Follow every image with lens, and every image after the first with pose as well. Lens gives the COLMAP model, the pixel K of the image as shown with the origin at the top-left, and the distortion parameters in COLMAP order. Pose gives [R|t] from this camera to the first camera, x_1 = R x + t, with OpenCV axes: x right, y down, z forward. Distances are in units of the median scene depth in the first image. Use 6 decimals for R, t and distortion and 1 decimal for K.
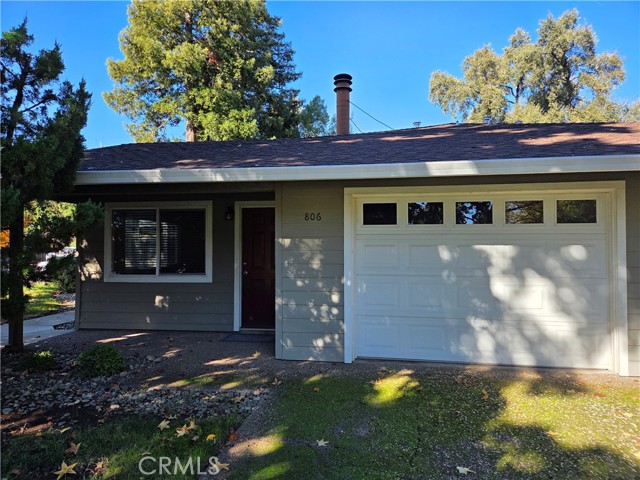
lens RADIAL K [[416.6, 0, 312.9], [0, 416.6, 241.9], [0, 0, 1]] dist [0.106139, -0.071535]
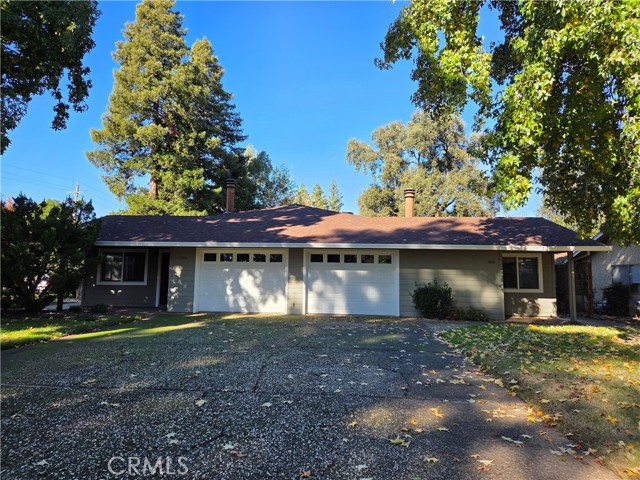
lens RADIAL K [[425.8, 0, 317.6], [0, 425.8, 237.0], [0, 0, 1]] dist [0.085855, -0.076248]
pose [[0.997297, 0.019968, 0.070717, 0.123934], [-0.014313, 0.996726, -0.079583, 0.001969], [-0.072075, 0.078355, 0.994317, -0.340485]]
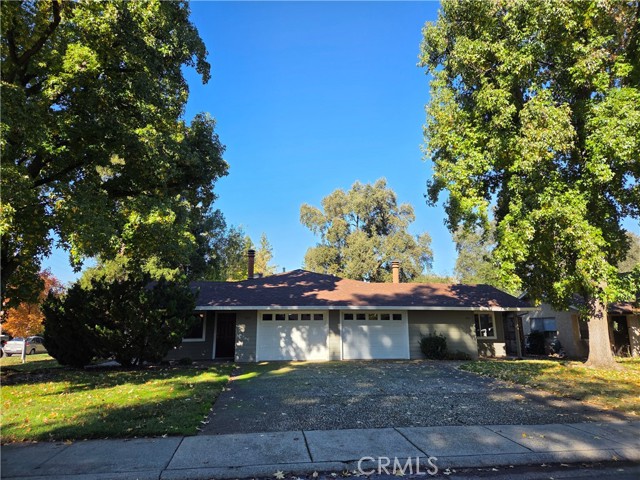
lens RADIAL K [[425.8, 0, 317.6], [0, 425.8, 237.0], [0, 0, 1]] dist [0.085855, -0.076248]
pose [[0.960680, 0.049213, 0.273263, -0.081410], [0.004030, 0.981592, -0.190949, -0.008332], [-0.277630, 0.184542, 0.942797, -0.491999]]
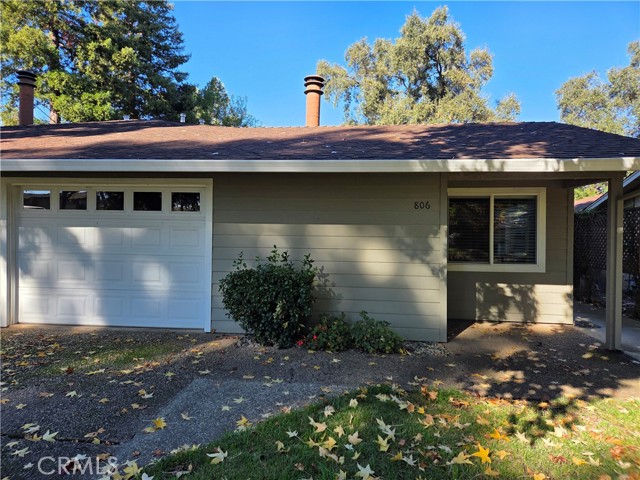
lens RADIAL K [[425.8, 0, 317.6], [0, 425.8, 237.0], [0, 0, 1]] dist [0.085855, -0.076248]
pose [[0.998786, 0.009217, 0.048383, 0.293866], [-0.010547, 0.999572, 0.027305, -0.001629], [-0.048111, -0.027782, 0.998456, -0.071310]]
